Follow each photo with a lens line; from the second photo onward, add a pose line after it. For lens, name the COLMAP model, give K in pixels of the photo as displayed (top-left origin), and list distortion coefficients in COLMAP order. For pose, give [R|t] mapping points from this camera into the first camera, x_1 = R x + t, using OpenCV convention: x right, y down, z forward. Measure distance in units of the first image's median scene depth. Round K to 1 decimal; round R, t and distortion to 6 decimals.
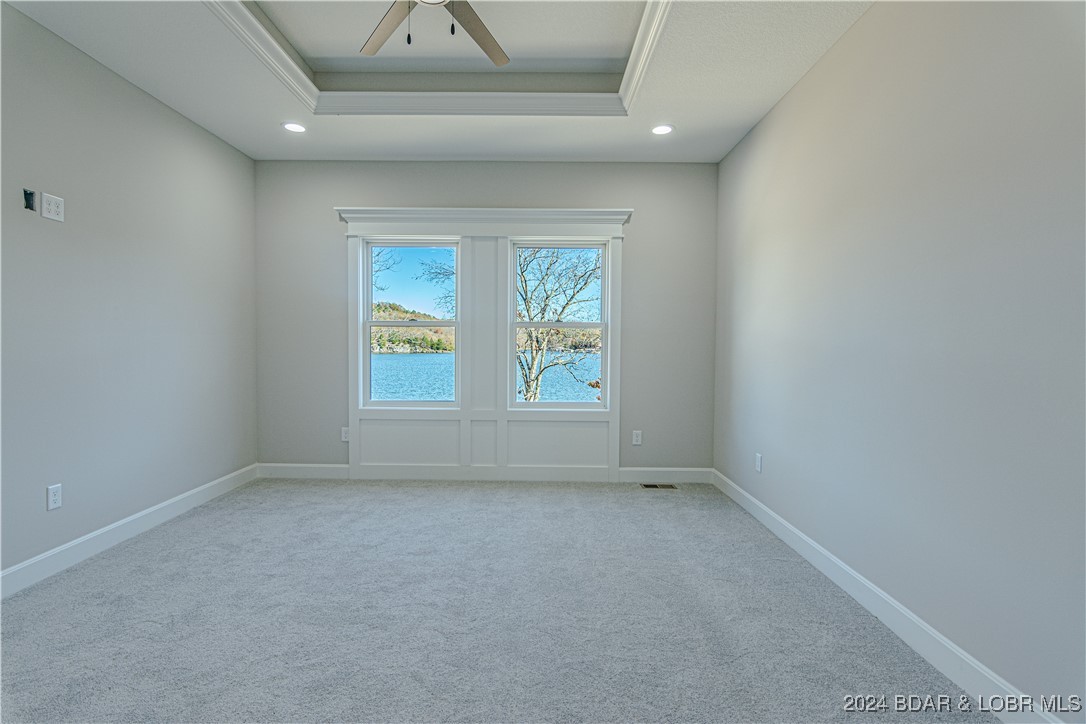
lens RADIAL K [[522.7, 0, 543.0], [0, 522.7, 362.0], [0, 0, 1]] dist [-0.012584, -0.001029]
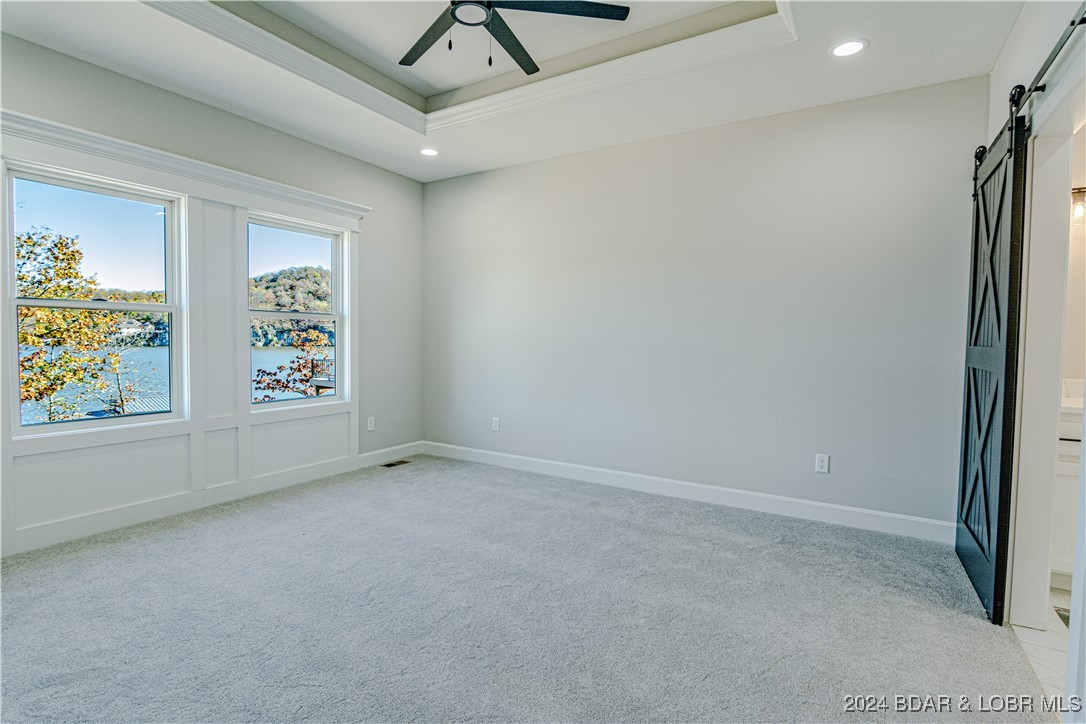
lens RADIAL K [[522.7, 0, 543.0], [0, 522.7, 362.0], [0, 0, 1]] dist [-0.012584, -0.001029]
pose [[0.511295, -0.039411, 0.858501, -0.563396], [0.019160, 0.999222, 0.034460, -0.011269], [-0.859192, -0.001170, 0.511652, 0.160806]]
